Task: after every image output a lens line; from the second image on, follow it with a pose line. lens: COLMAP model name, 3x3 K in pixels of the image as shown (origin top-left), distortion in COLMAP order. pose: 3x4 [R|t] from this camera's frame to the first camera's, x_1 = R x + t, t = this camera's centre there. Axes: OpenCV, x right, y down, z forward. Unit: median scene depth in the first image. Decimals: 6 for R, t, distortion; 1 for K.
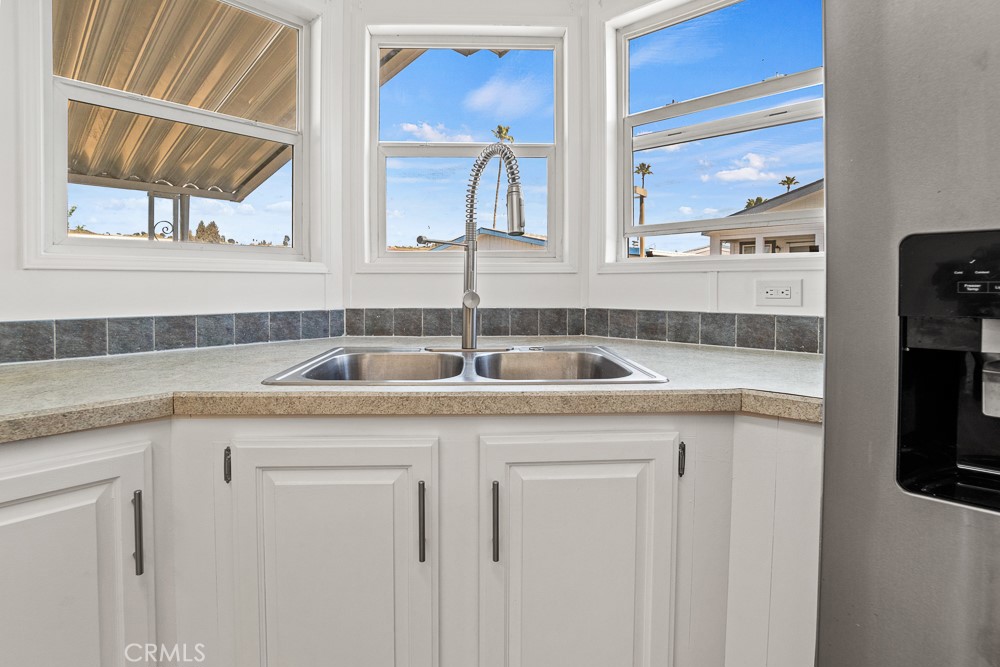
lens RADIAL K [[489.5, 0, 487.4], [0, 489.5, 291.1], [0, 0, 1]] dist [-0.028683, 0.000801]
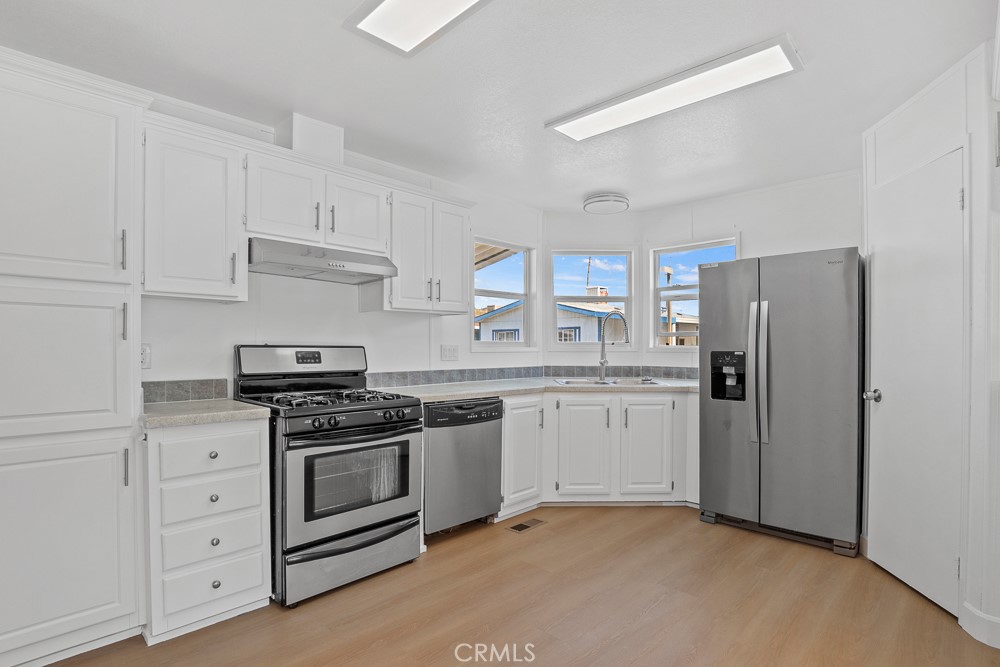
lens RADIAL K [[489.5, 0, 500.9], [0, 489.5, 341.5], [0, 0, 1]] dist [-0.028683, 0.000801]
pose [[0.999522, 0.002479, -0.030820, -0.590860], [-0.003124, 0.999777, -0.020899, -0.047618], [0.030761, 0.020986, 0.999306, -2.030055]]
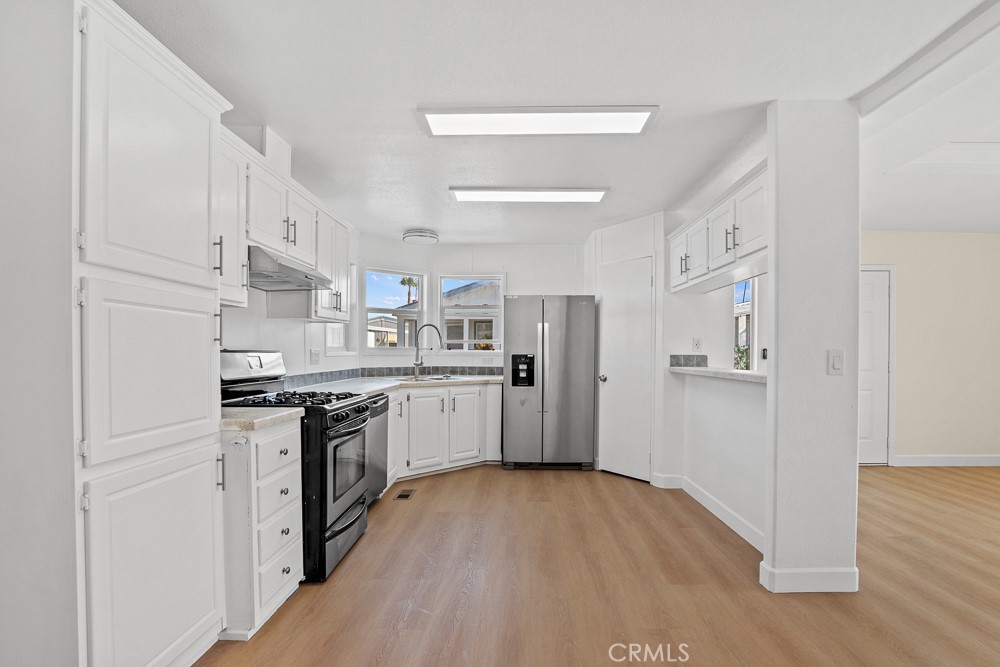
lens RADIAL K [[489.5, 0, 502.3], [0, 489.5, 343.5], [0, 0, 1]] dist [-0.028683, 0.000801]
pose [[0.759698, 0.013767, 0.650130, -2.053639], [0.002330, 0.999712, -0.023892, -0.048440], [-0.650271, 0.019666, 0.759447, -2.294072]]
